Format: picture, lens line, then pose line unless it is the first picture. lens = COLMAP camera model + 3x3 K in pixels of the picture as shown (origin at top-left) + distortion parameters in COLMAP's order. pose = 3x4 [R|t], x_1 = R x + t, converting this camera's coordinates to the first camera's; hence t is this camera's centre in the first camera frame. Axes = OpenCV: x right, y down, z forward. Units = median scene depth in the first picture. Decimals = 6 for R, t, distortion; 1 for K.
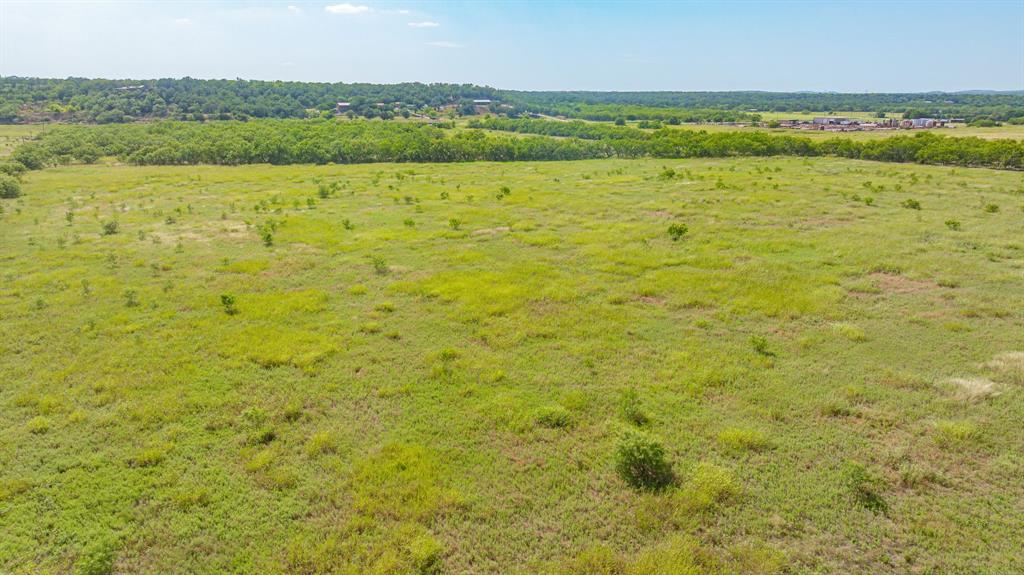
lens RADIAL K [[720.1, 0, 514.3], [0, 720.1, 286.0], [0, 0, 1]] dist [-0.025855, 0.010221]
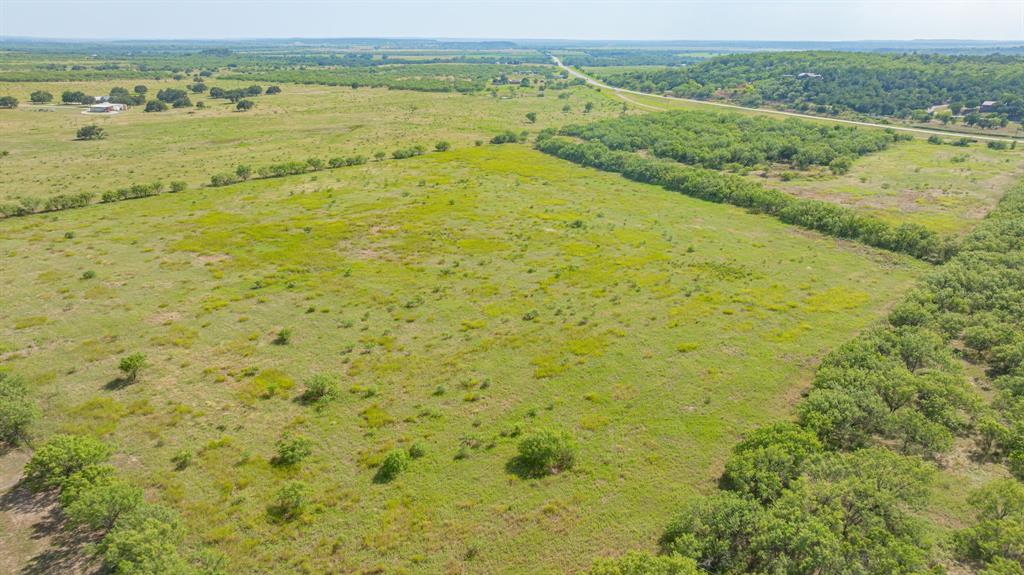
lens RADIAL K [[723.2, 0, 514.9], [0, 723.2, 286.4], [0, 0, 1]] dist [-0.063562, 0.079172]
pose [[0.322108, 0.313826, -0.893174, 1.991504], [-0.244749, 0.938988, 0.241658, -0.488482], [0.914519, 0.140764, 0.379264, 0.673245]]
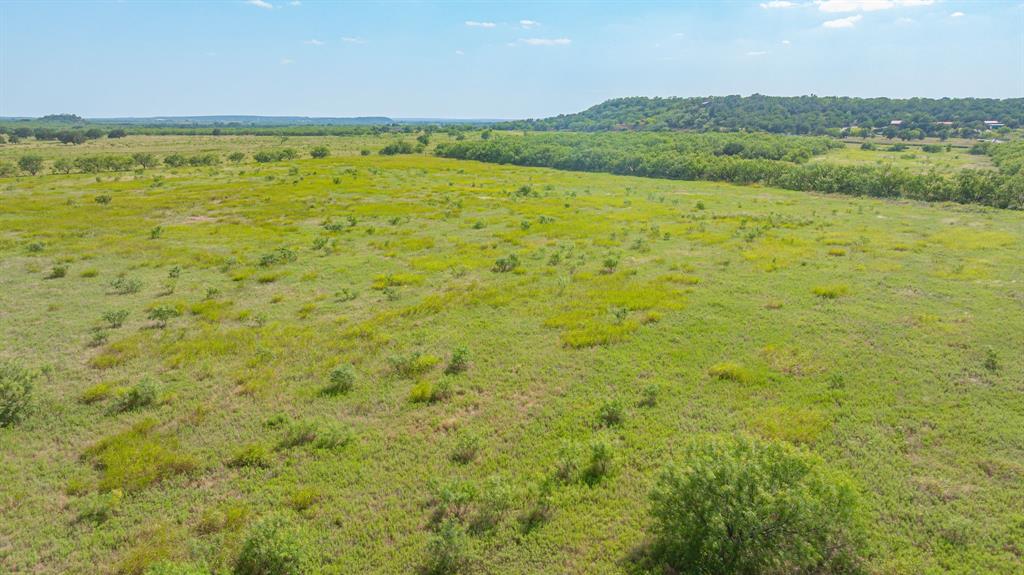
lens RADIAL K [[720.1, 0, 514.3], [0, 720.1, 286.0], [0, 0, 1]] dist [-0.025855, 0.010221]
pose [[0.476479, 0.202657, -0.855510, 1.464515], [-0.226248, 0.968563, 0.103429, -0.195466], [0.849576, 0.144276, 0.507351, 0.857623]]
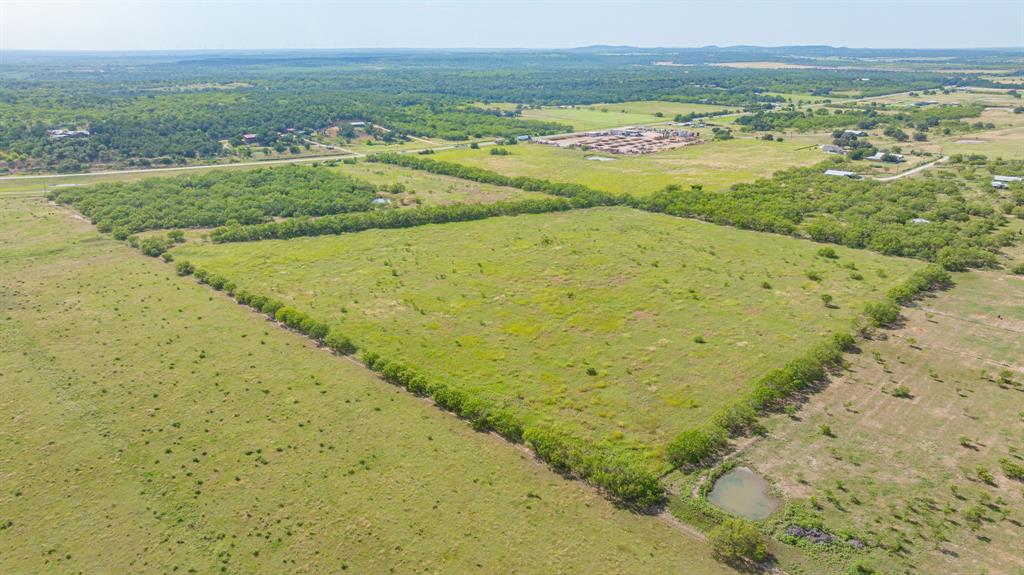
lens RADIAL K [[720.1, 0, 514.3], [0, 720.1, 286.0], [0, 0, 1]] dist [-0.025855, 0.010221]
pose [[0.966171, -0.081734, 0.244610, -0.547992], [0.065348, 0.995086, 0.074384, -0.277280], [-0.249488, -0.055883, 0.966764, -1.350081]]
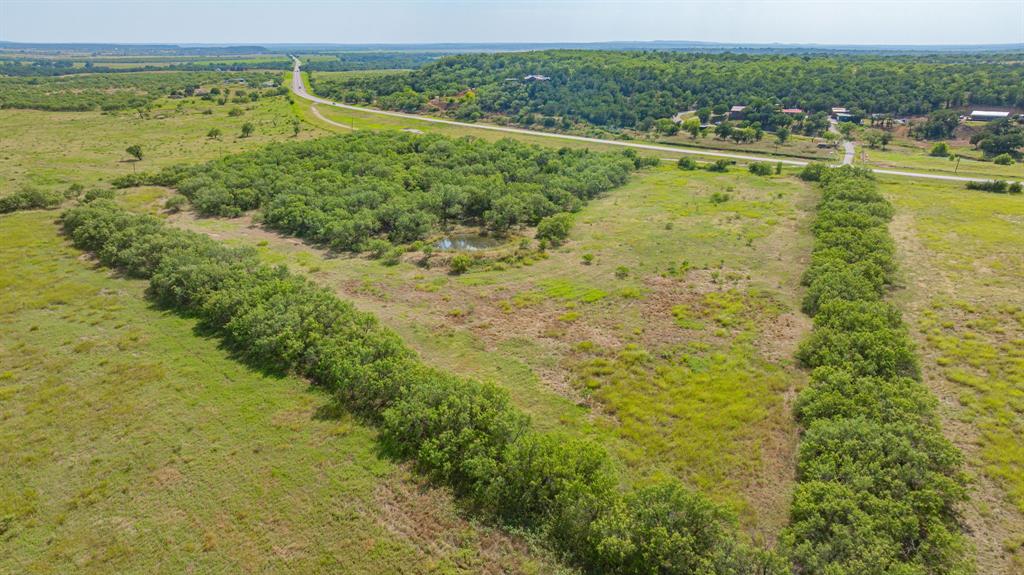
lens RADIAL K [[720.1, 0, 514.3], [0, 720.1, 286.0], [0, 0, 1]] dist [-0.025855, 0.010221]
pose [[0.590132, 0.262746, -0.763354, 1.080990], [-0.206524, 0.963226, 0.171882, -0.702799], [0.780444, 0.056218, 0.622694, 1.655742]]
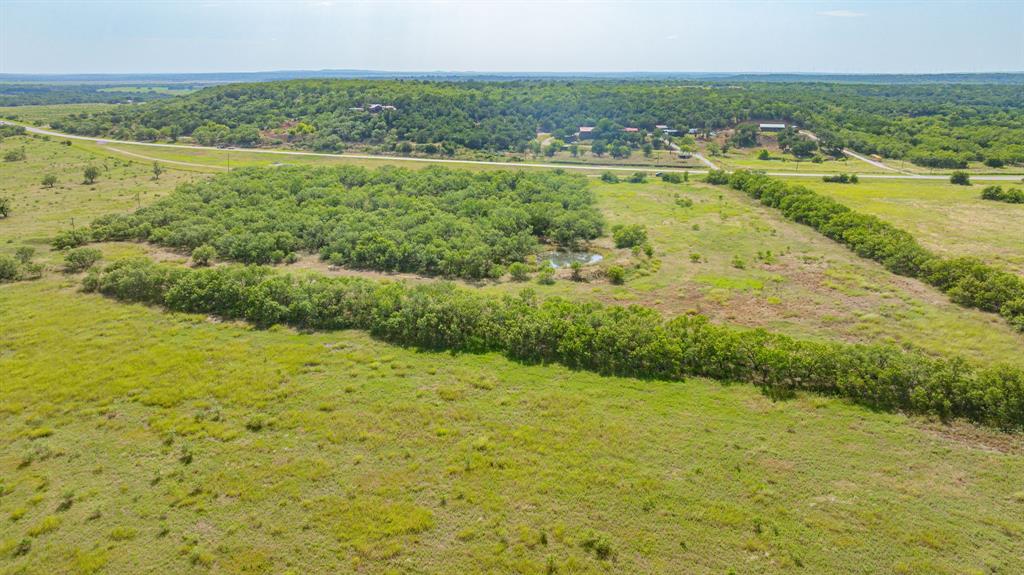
lens RADIAL K [[720.1, 0, 514.3], [0, 720.1, 286.0], [0, 0, 1]] dist [-0.025855, 0.010221]
pose [[0.878752, 0.139406, -0.456465, 0.435286], [-0.123307, 0.990235, 0.065041, -0.524554], [0.461075, -0.000870, 0.887361, 0.983063]]
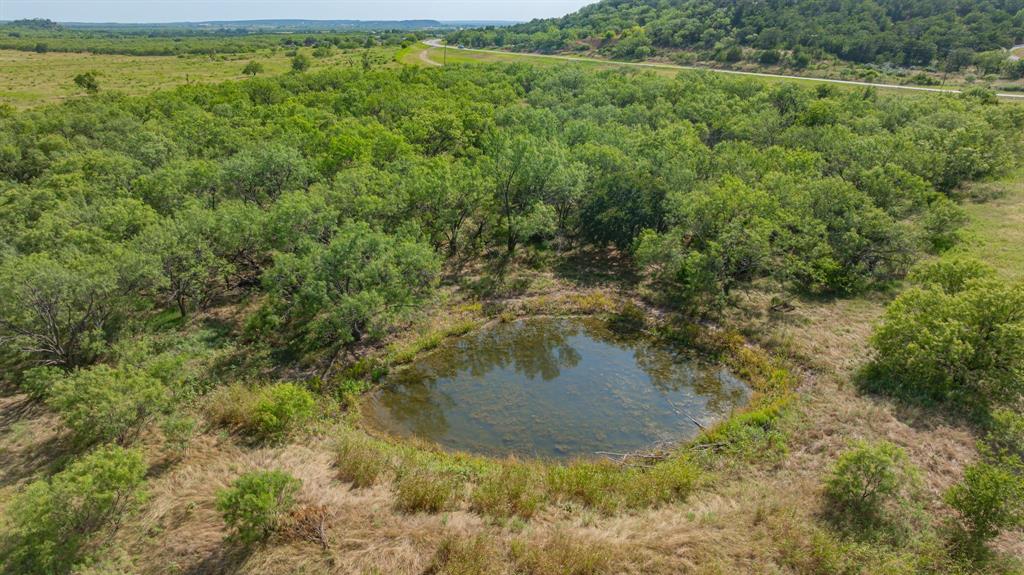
lens RADIAL K [[723.2, 0, 514.9], [0, 723.2, 286.4], [0, 0, 1]] dist [-0.063562, 0.079172]
pose [[0.392584, 0.320737, -0.861978, 0.047272], [-0.231652, 0.941489, 0.244817, -0.627397], [0.890065, 0.103568, 0.443913, 2.395305]]
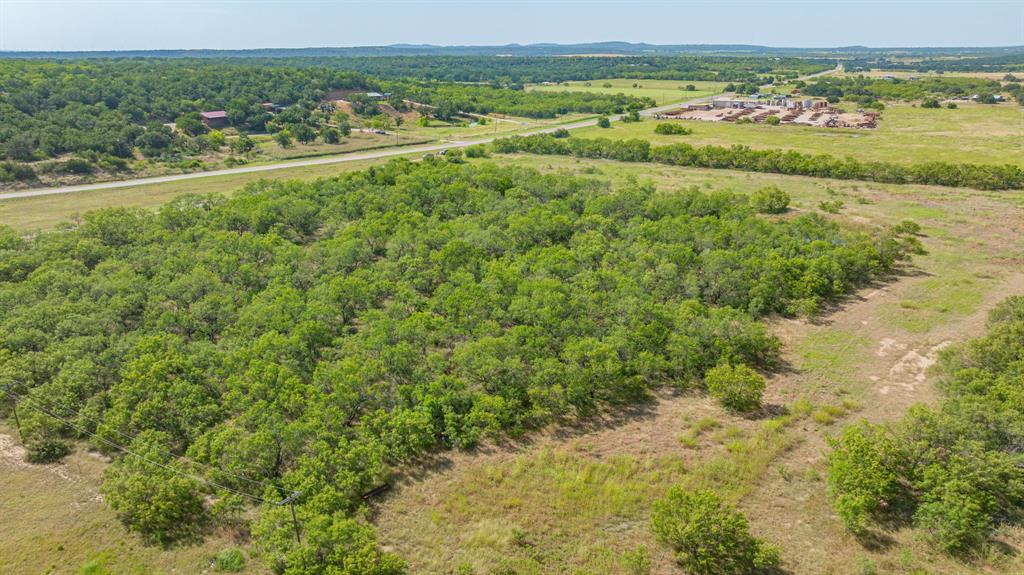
lens RADIAL K [[720.1, 0, 514.3], [0, 720.1, 286.0], [0, 0, 1]] dist [-0.025855, 0.010221]
pose [[0.850758, -0.166323, 0.498545, -1.544711], [0.135919, 0.985961, 0.096990, -0.611162], [-0.507678, -0.014754, 0.861421, 1.598937]]
